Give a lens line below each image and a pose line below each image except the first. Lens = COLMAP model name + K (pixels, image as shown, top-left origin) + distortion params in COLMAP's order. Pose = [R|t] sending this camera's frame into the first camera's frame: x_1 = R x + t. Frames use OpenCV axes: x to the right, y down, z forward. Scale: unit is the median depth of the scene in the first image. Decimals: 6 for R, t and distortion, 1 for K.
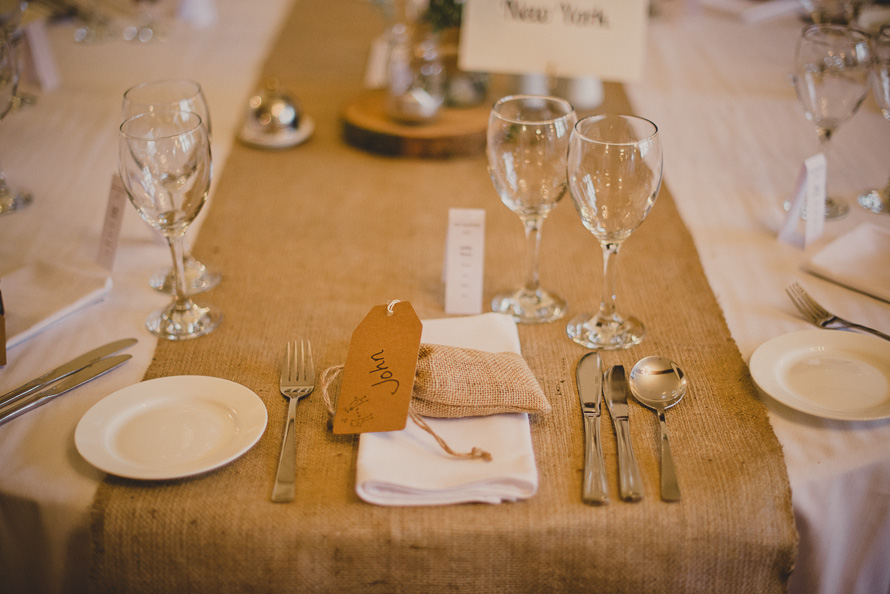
lens RADIAL K [[1361.3, 0, 447.2], [0, 1361.3, 297.0], [0, 0, 1]] dist [-0.182889, 0.000000]
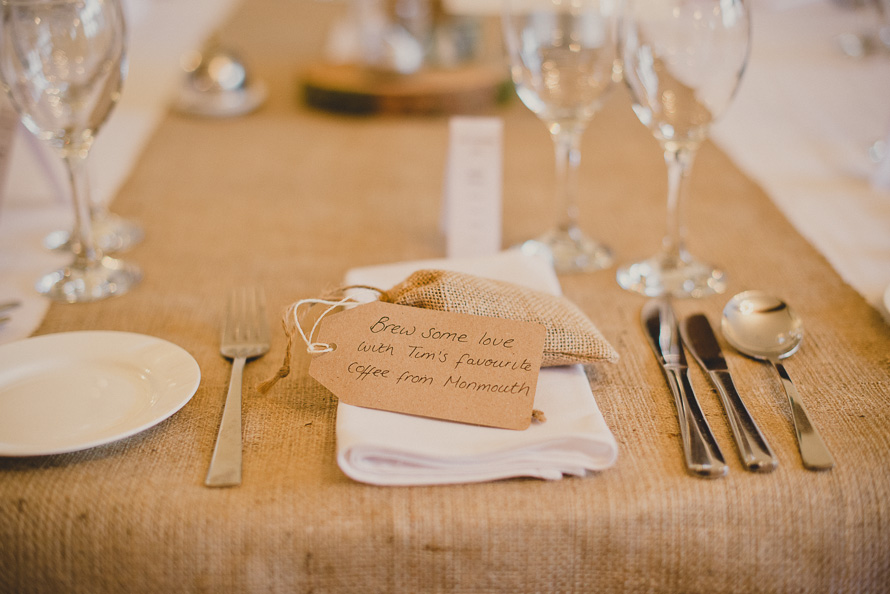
lens RADIAL K [[1361.3, 0, 440.8], [0, 1361.3, 296.6], [0, 0, 1]] dist [-0.182889, 0.000000]
pose [[0.999306, -0.019003, 0.032031, -0.035823], [0.022168, 0.994584, -0.101546, 0.125380], [-0.029928, 0.102185, 0.994315, 0.339083]]
